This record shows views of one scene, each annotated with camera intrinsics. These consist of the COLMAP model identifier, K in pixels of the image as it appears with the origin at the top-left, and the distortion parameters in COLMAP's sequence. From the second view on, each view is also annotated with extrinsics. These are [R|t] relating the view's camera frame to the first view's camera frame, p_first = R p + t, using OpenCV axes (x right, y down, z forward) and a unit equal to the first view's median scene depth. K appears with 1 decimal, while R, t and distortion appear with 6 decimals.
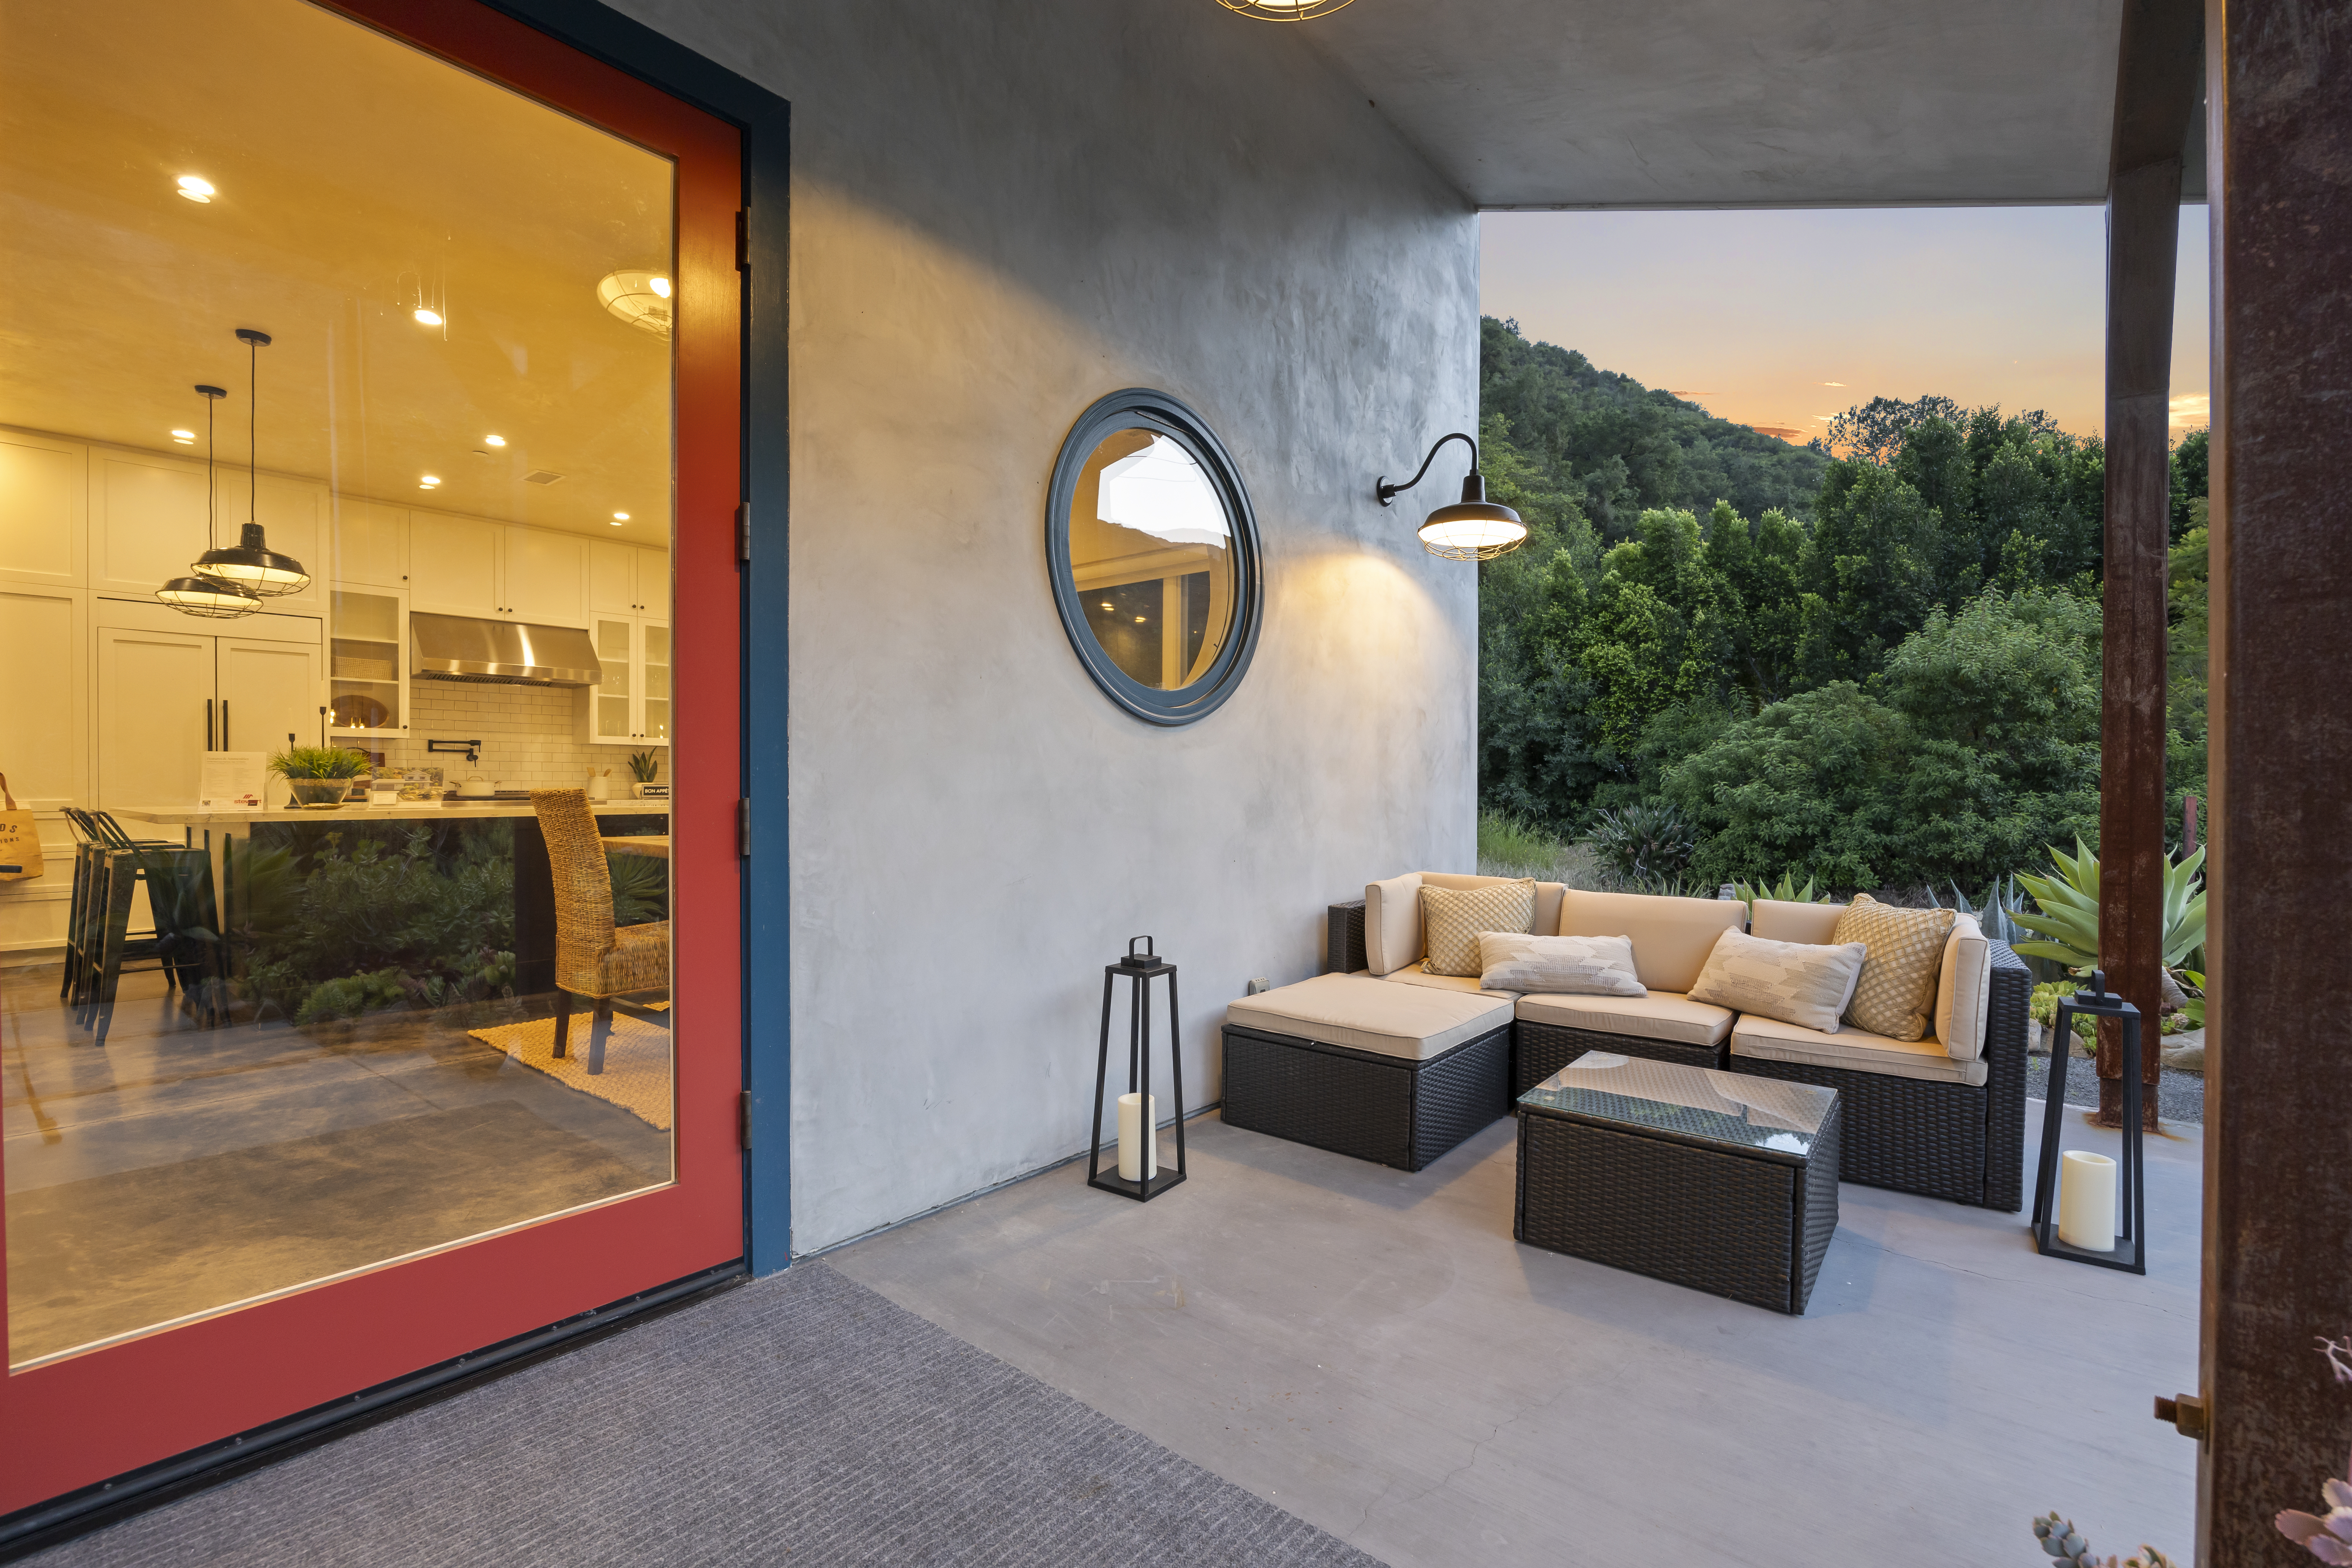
lens RADIAL K [[1063.9, 0, 1176.8], [0, 1063.9, 797.5], [0, 0, 1]] dist [-0.018213, 0.000321]
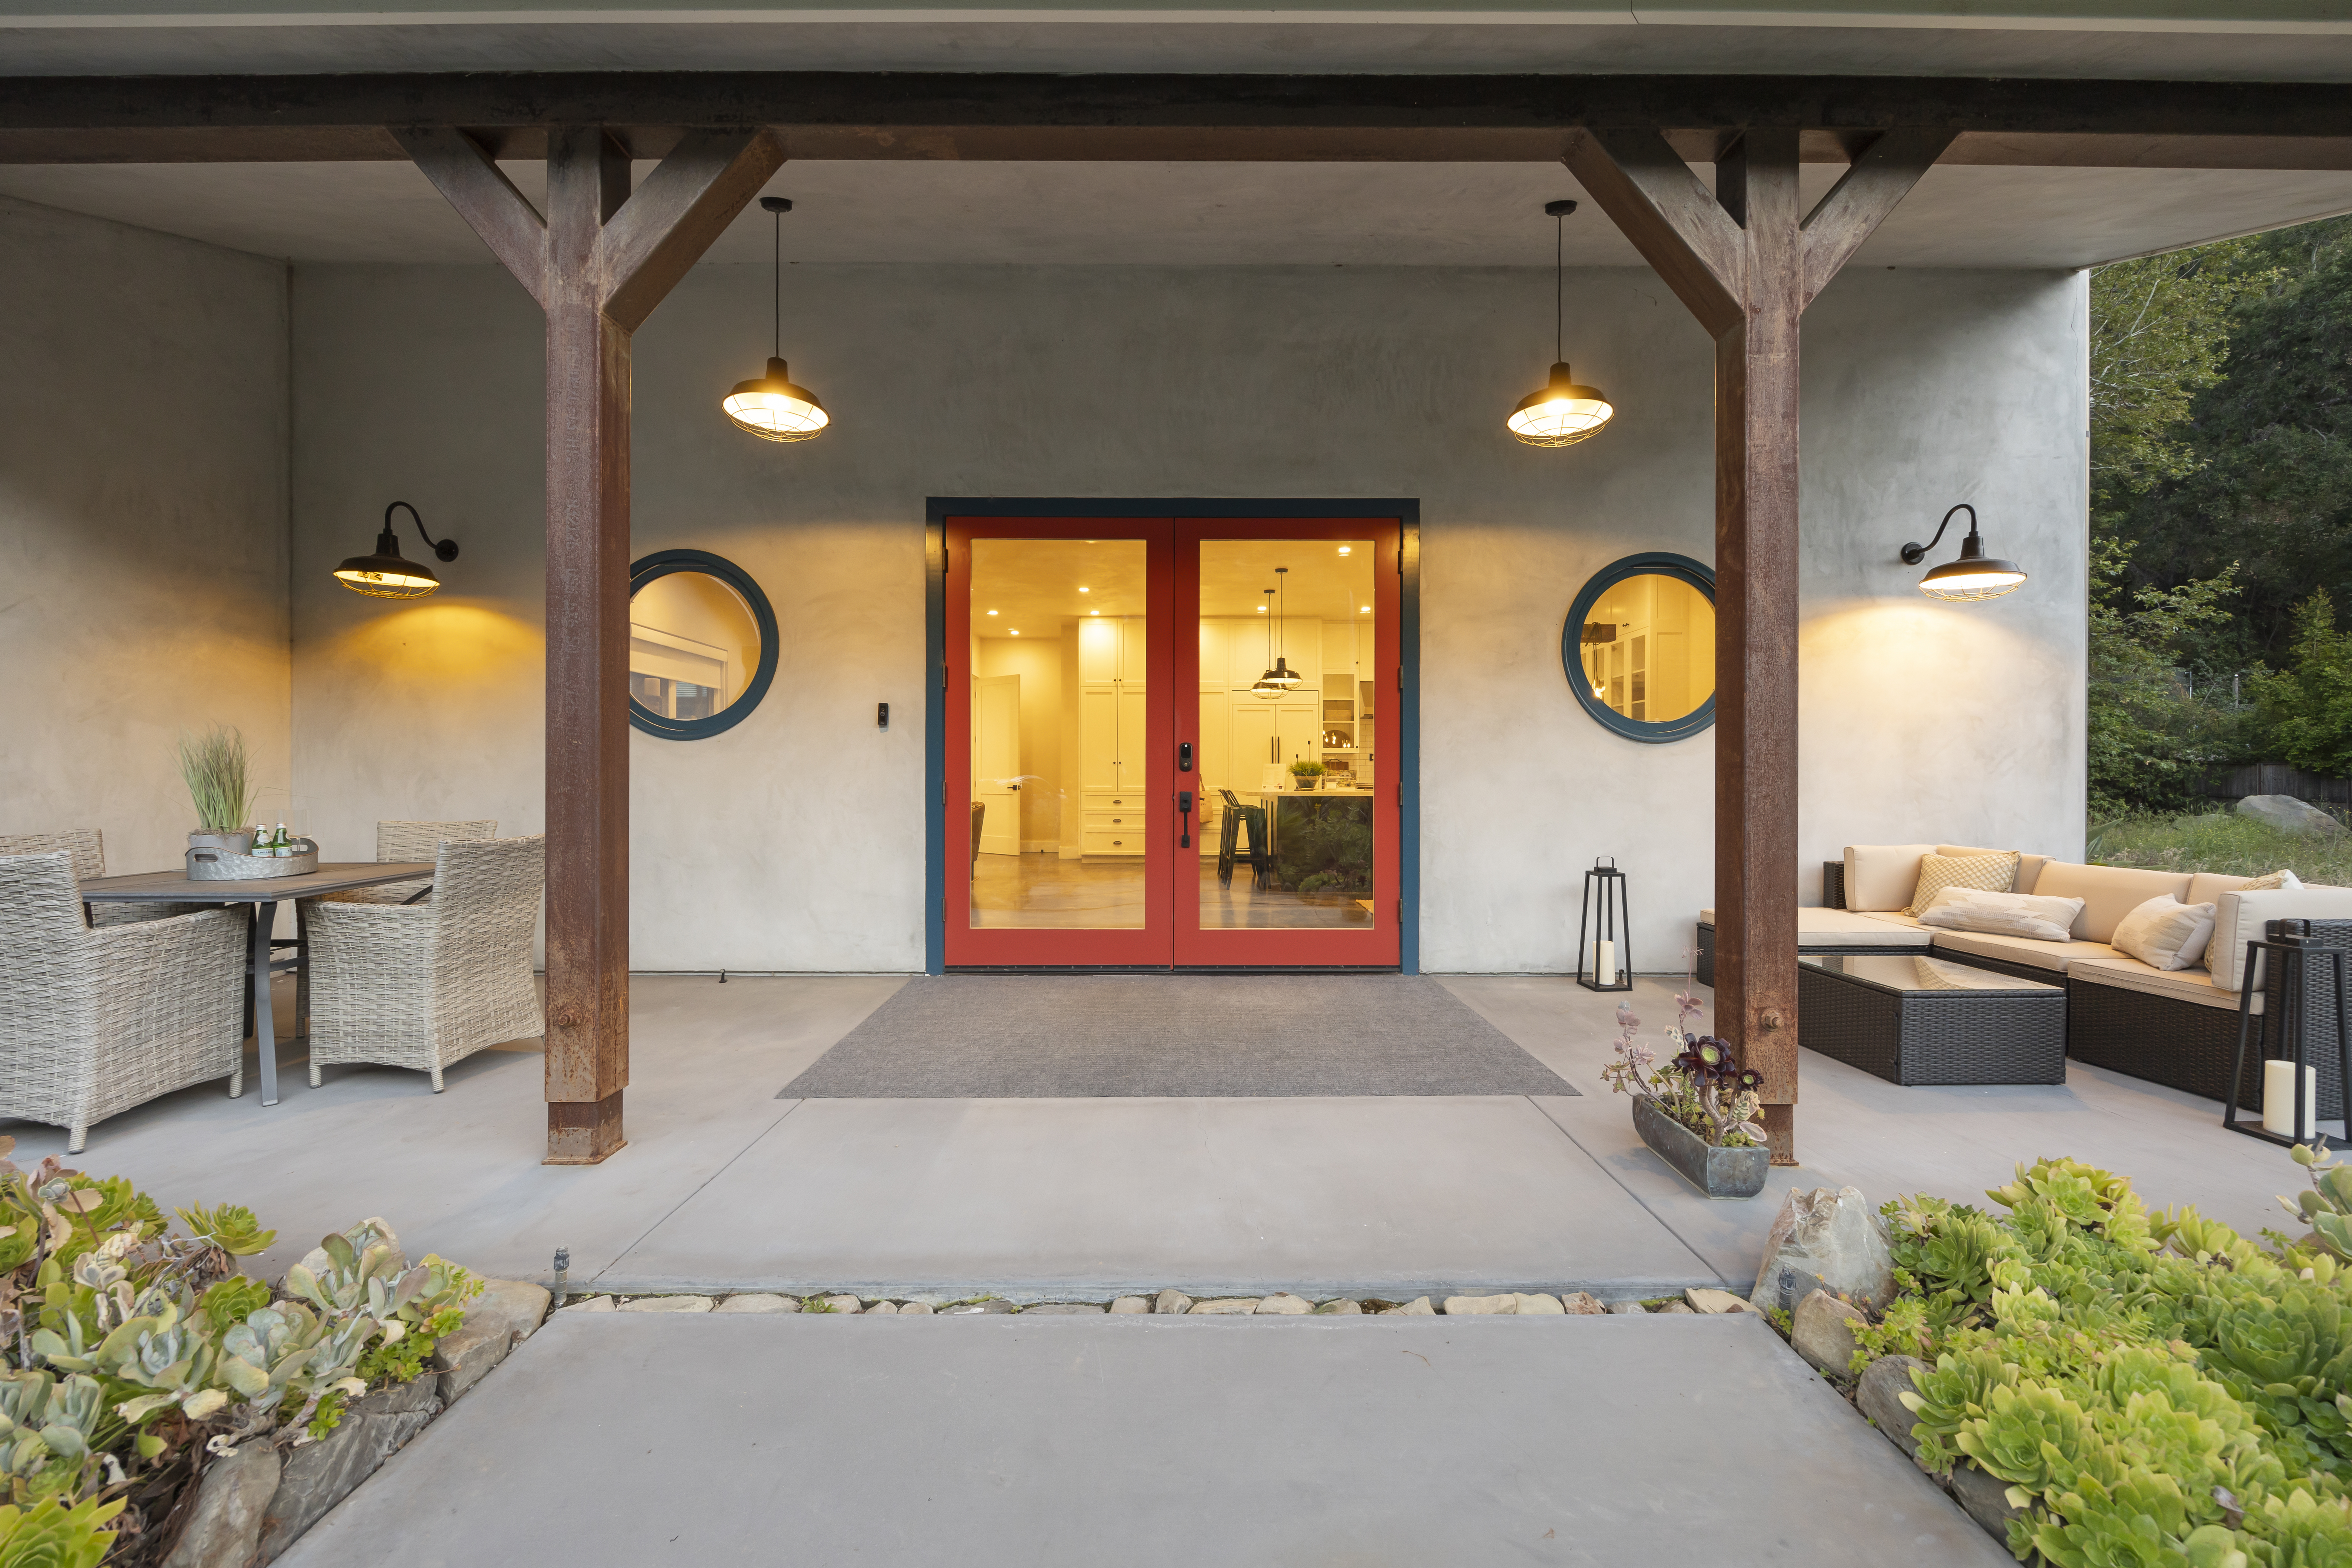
lens RADIAL K [[947.2, 0, 1166.6], [0, 947.2, 782.9], [0, 0, 1]] dist [-0.005624, -0.000095]
pose [[0.635671, 0.001095, -0.771959, 0.156093], [-0.009607, 0.999933, -0.006492, 0.003493], [0.771900, 0.011544, 0.635639, -0.137814]]
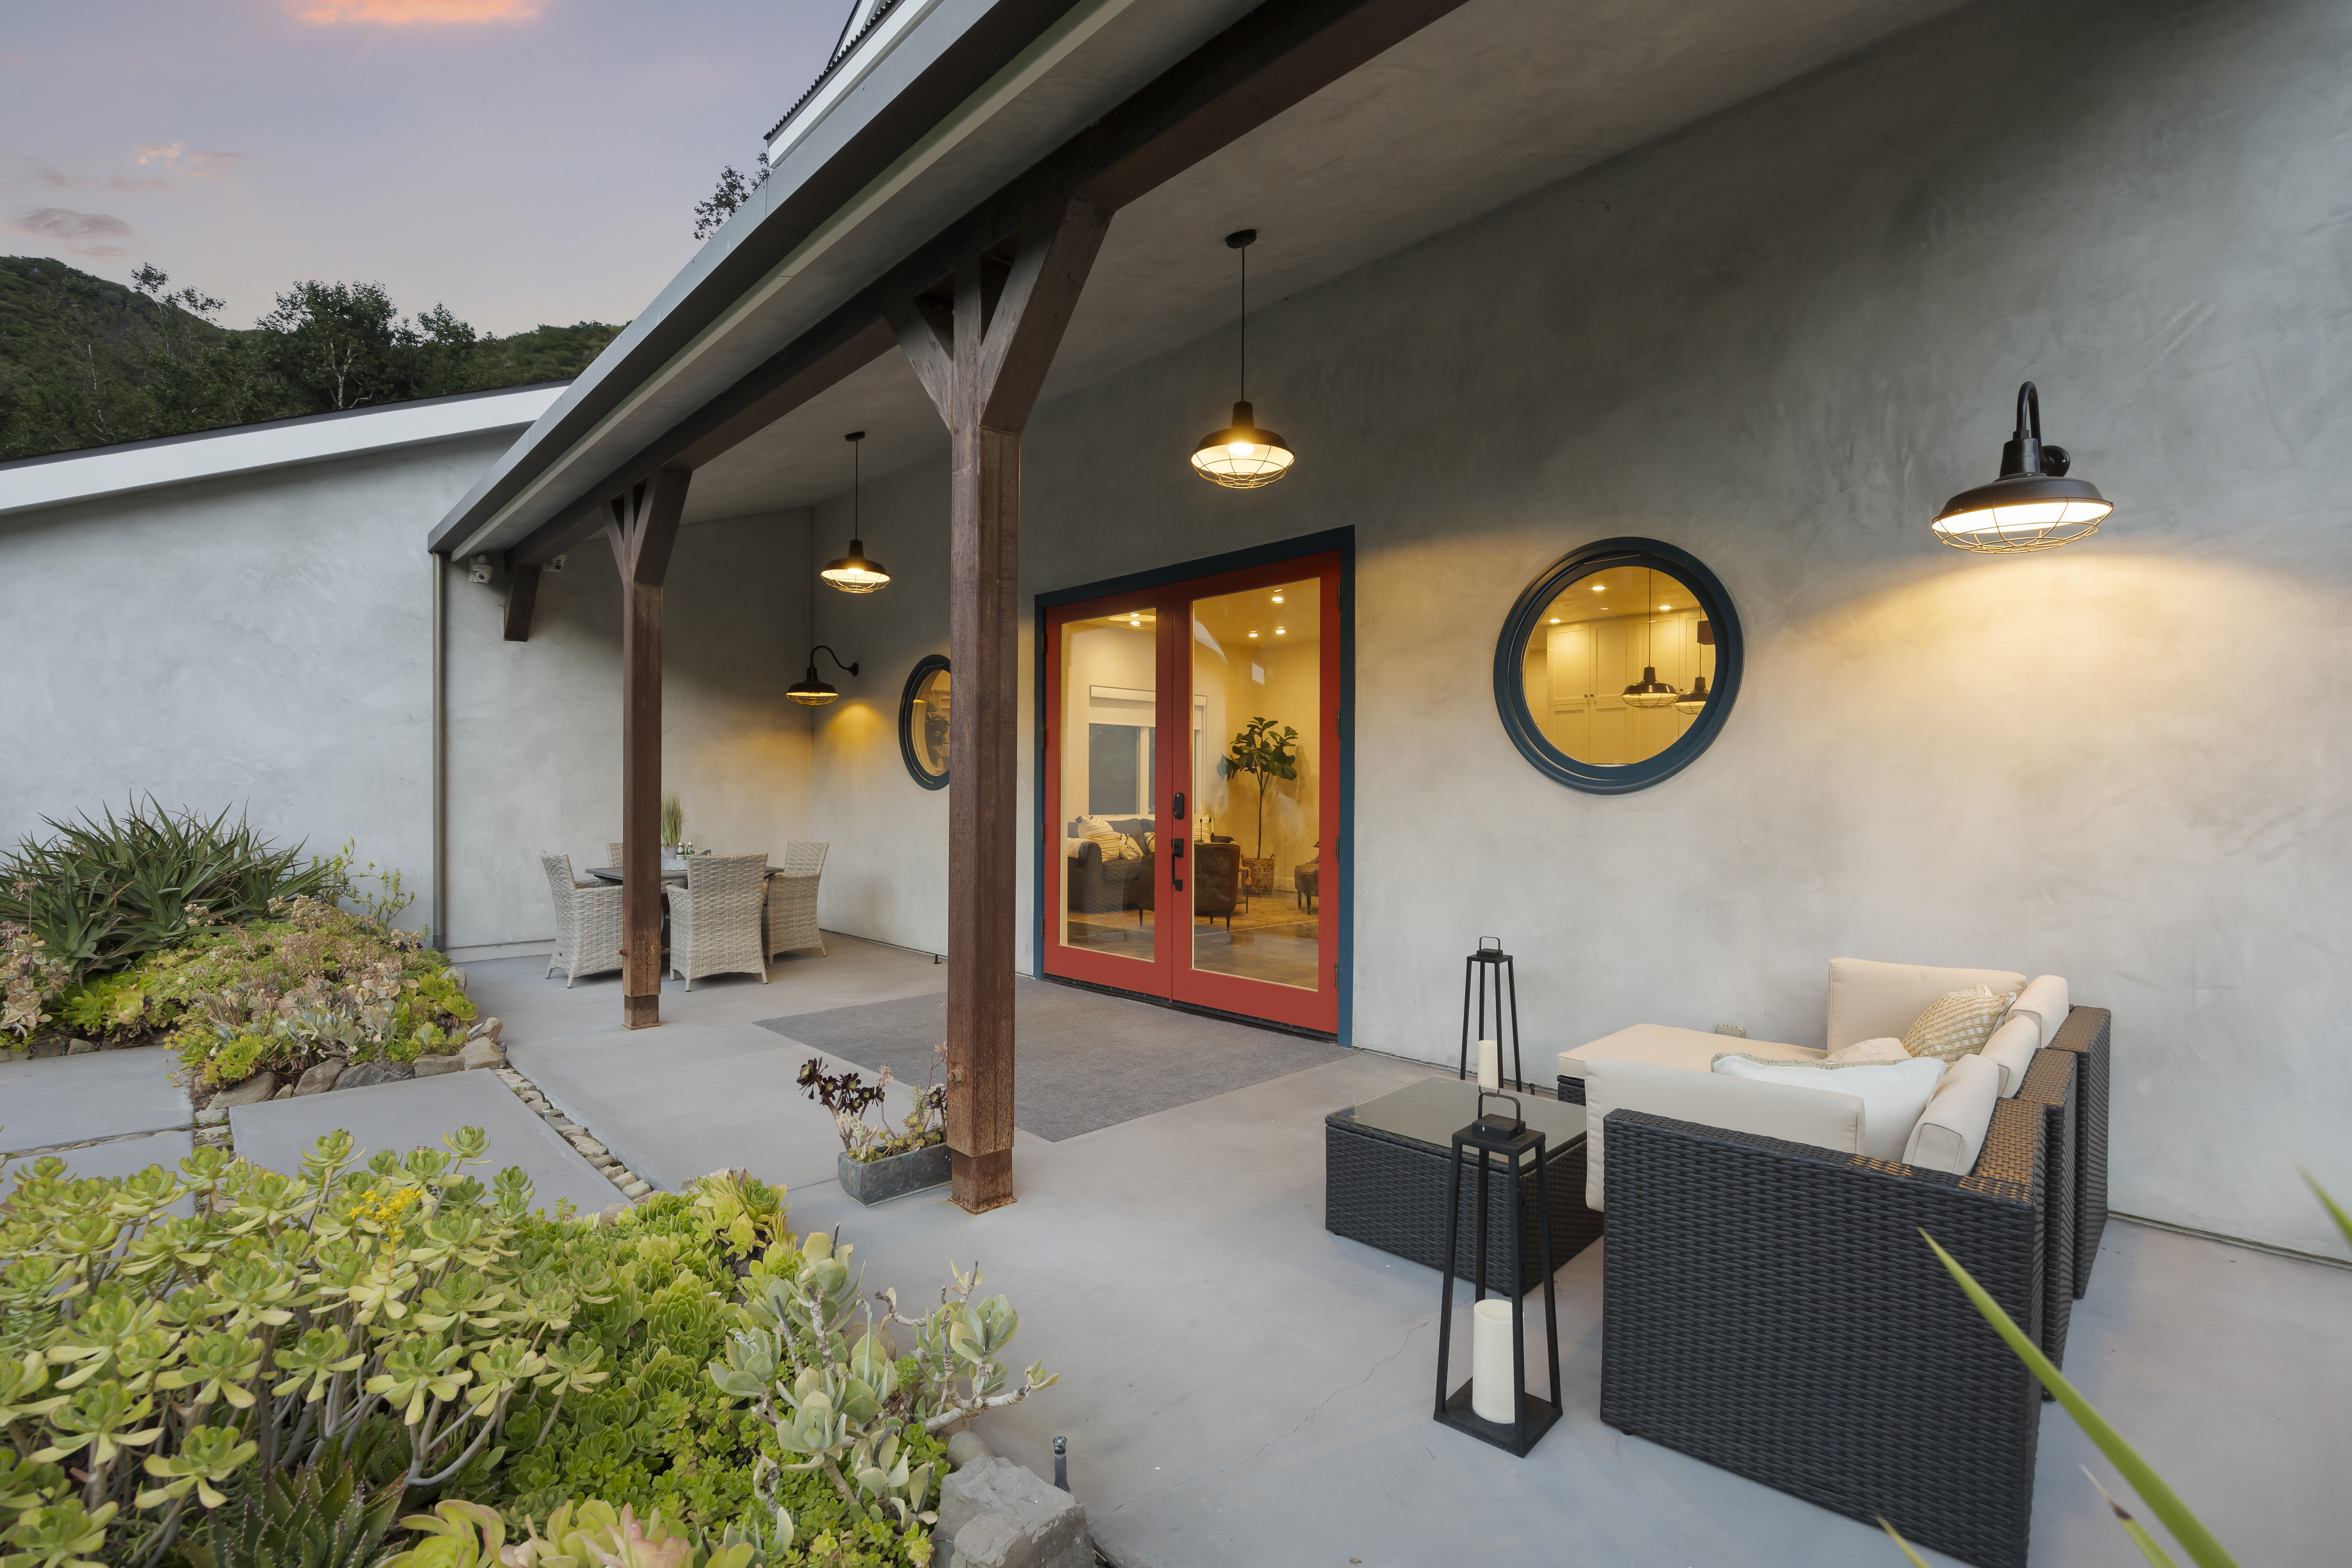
lens RADIAL K [[1063.9, 0, 1170.4], [0, 1063.9, 786.0], [0, 0, 1]] dist [-0.018213, 0.000321]
pose [[-0.131273, -0.008638, -0.991309, 0.310694], [-0.016763, 0.999838, -0.006493, -0.013823], [0.991205, 0.015765, -0.131396, 0.149437]]
